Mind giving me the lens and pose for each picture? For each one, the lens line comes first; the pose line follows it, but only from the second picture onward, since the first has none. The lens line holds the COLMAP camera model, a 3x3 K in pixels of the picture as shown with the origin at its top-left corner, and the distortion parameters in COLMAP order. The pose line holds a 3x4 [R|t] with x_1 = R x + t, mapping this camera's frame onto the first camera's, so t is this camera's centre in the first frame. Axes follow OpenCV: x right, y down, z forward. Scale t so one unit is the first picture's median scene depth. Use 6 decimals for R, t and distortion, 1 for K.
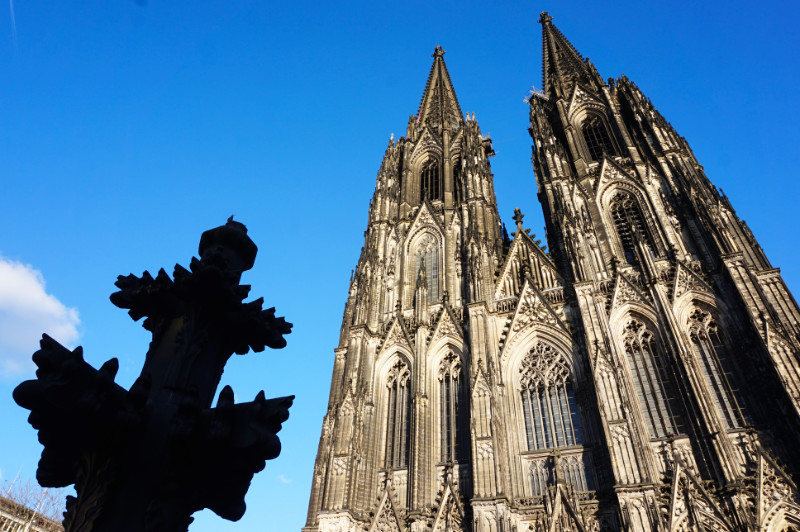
lens RADIAL K [[540.6, 0, 401.1], [0, 540.6, 266.2], [0, 0, 1]] dist [-0.047246, 0.032424]
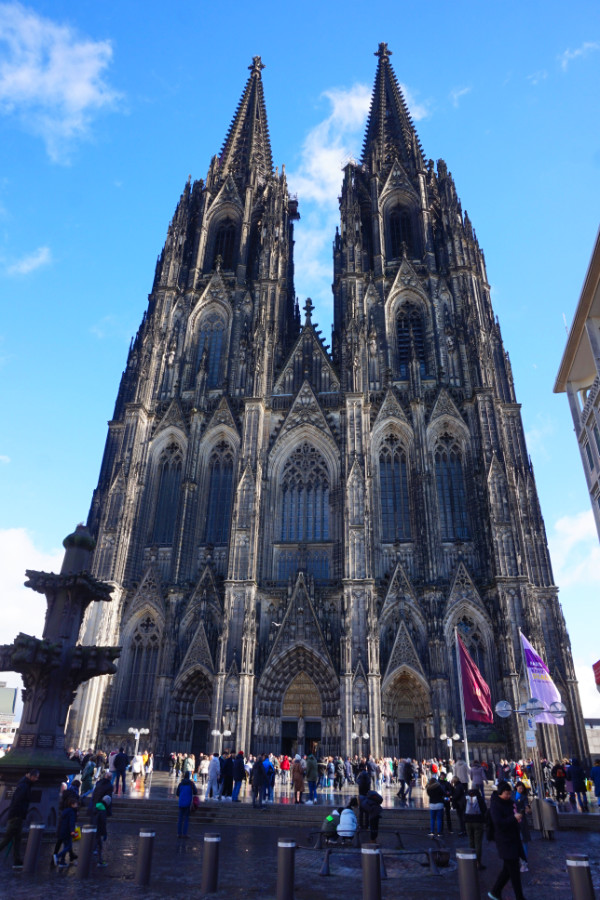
lens RADIAL K [[608.1, 0, 304.1], [0, 608.1, 451.4], [0, 0, 1]] dist [-0.047246, 0.032424]
pose [[0.972702, 0.091127, 0.213415, -0.006341], [-0.144605, 0.957304, 0.250316, -0.141370], [-0.181492, -0.274343, 0.944350, -0.148223]]
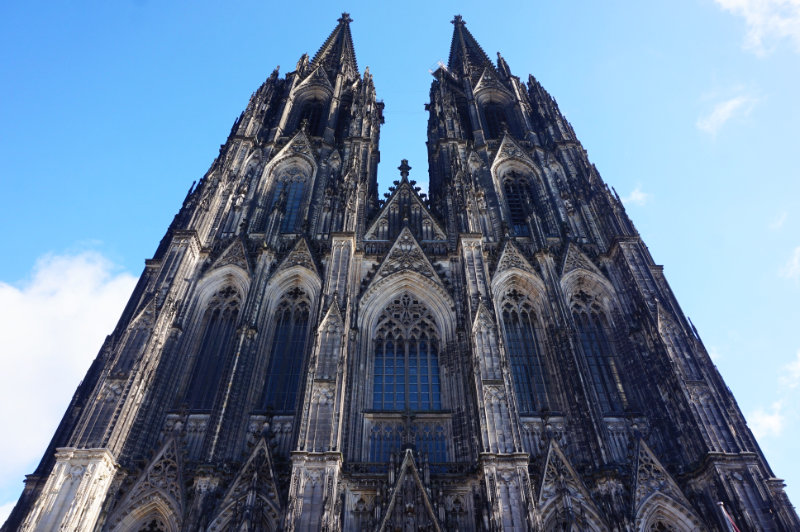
lens RADIAL K [[540.6, 0, 404.4], [0, 540.6, 266.7], [0, 0, 1]] dist [-0.047246, 0.032424]
pose [[0.932183, 0.229113, 0.280253, 0.008016], [-0.215188, 0.973296, -0.079928, 0.164249], [-0.291081, 0.014200, 0.956593, 0.194494]]
